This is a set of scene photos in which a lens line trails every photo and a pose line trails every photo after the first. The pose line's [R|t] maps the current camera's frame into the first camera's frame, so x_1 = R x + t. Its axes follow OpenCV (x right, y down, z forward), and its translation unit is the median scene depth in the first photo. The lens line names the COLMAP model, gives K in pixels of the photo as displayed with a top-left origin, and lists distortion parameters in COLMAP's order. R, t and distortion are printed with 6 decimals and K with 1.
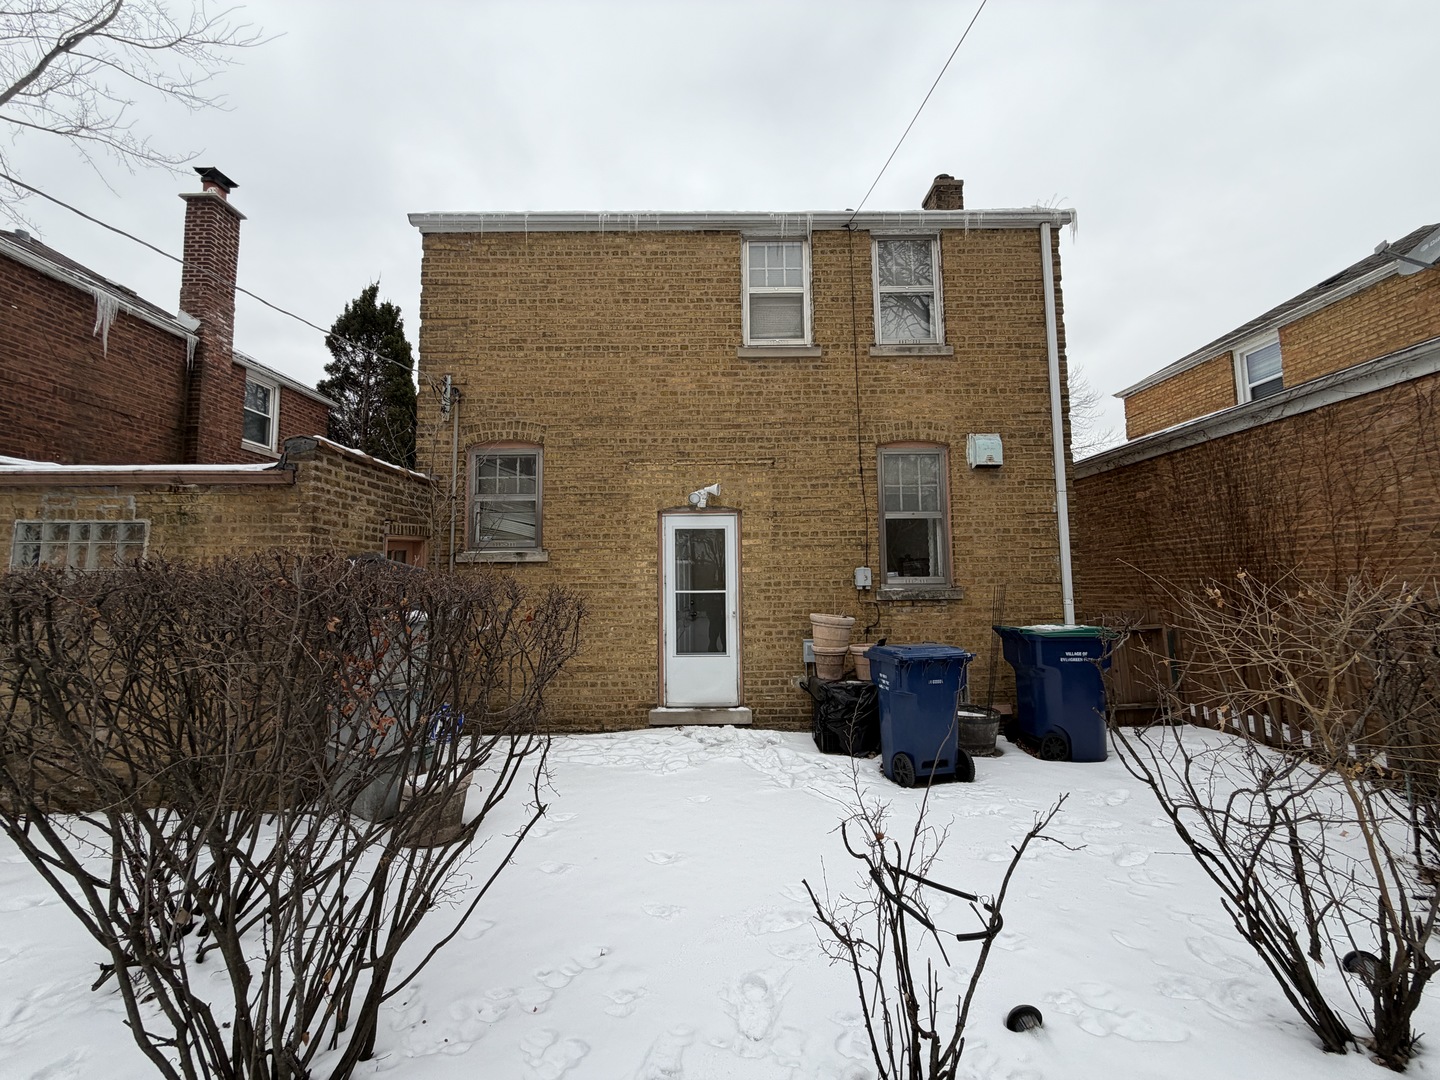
lens RADIAL K [[573.7, 0, 716.9], [0, 573.7, 538.2], [0, 0, 1]] dist [-0.000743, 0.000175]
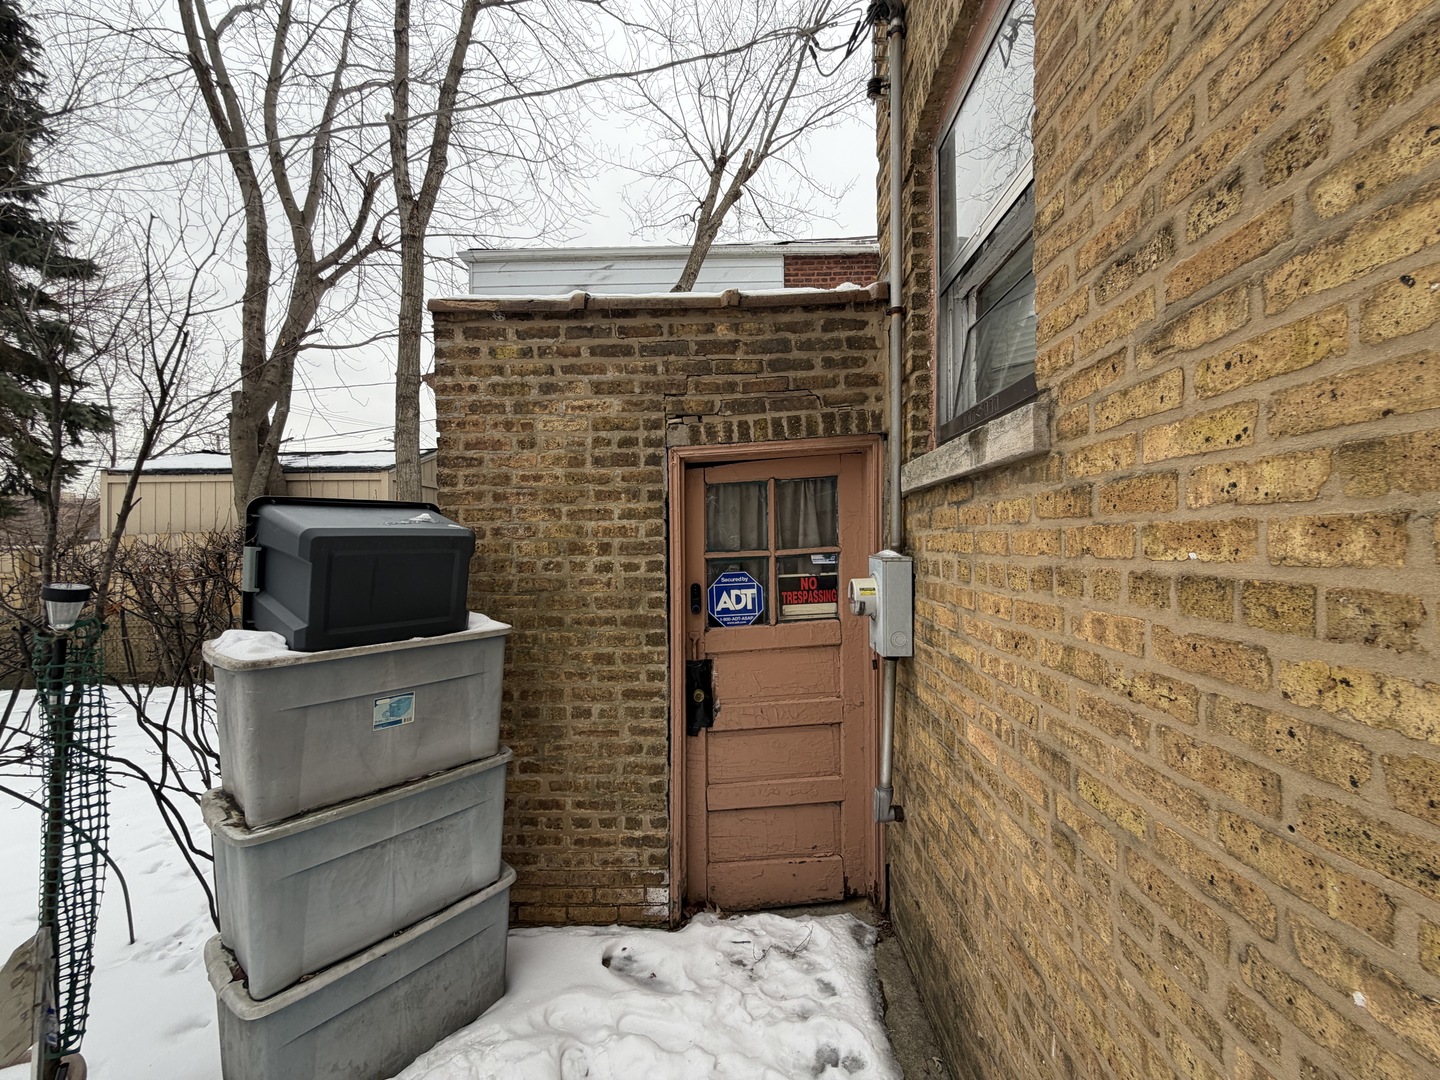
lens RADIAL K [[573.7, 0, 716.9], [0, 573.7, 538.2], [0, 0, 1]] dist [-0.000743, 0.000175]
pose [[-0.040752, 0.000228, -0.999169, -0.097717], [0.089572, 0.995974, -0.003426, 0.059452], [0.995146, -0.089637, -0.040608, 0.877787]]
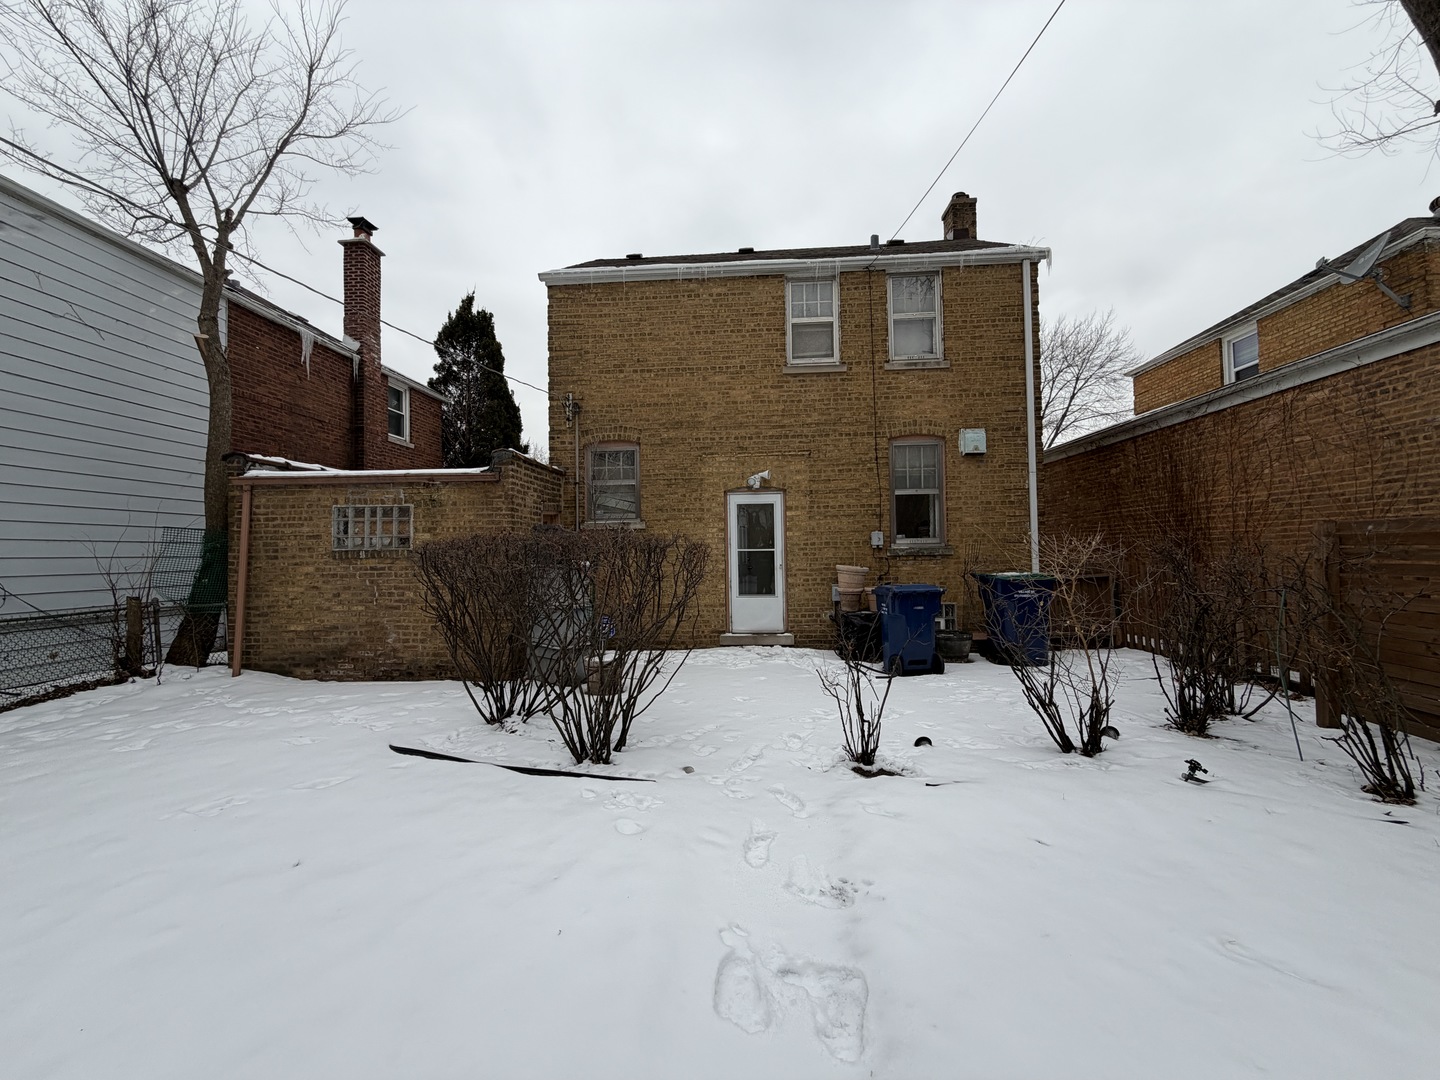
lens RADIAL K [[573.7, 0, 716.9], [0, 573.7, 538.2], [0, 0, 1]] dist [-0.000743, 0.000175]
pose [[0.997261, -0.005777, -0.073733, -0.020121], [0.010161, 0.998193, 0.059228, -0.016103], [0.073257, -0.059815, 0.995518, -0.356066]]
